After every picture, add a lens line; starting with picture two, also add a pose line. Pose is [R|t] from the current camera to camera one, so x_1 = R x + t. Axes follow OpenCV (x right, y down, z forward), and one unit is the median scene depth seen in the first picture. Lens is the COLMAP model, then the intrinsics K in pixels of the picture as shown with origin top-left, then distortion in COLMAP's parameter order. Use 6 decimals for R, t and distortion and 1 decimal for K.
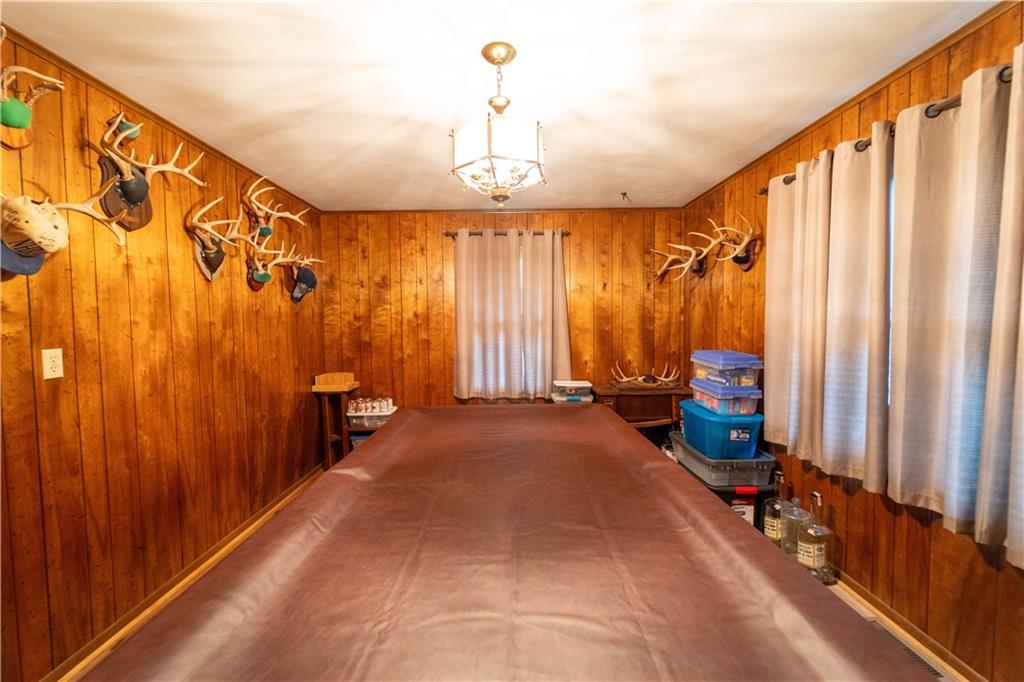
lens RADIAL K [[407.5, 0, 514.1], [0, 407.5, 340.2], [0, 0, 1]] dist [0.000679, -0.000744]
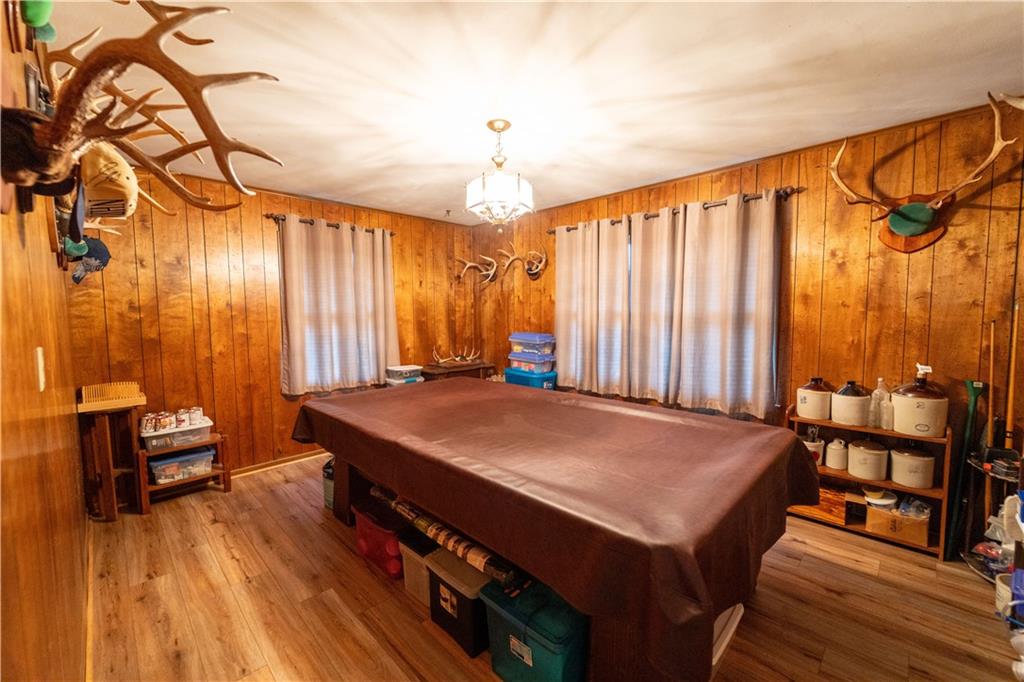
lens RADIAL K [[407.5, 0, 514.1], [0, 407.5, 340.2], [0, 0, 1]] dist [0.000679, -0.000744]
pose [[0.709173, -0.043709, 0.703678, -0.433725], [0.033530, 0.999038, 0.028264, 0.007100], [-0.704236, 0.003551, 0.709957, -0.023882]]
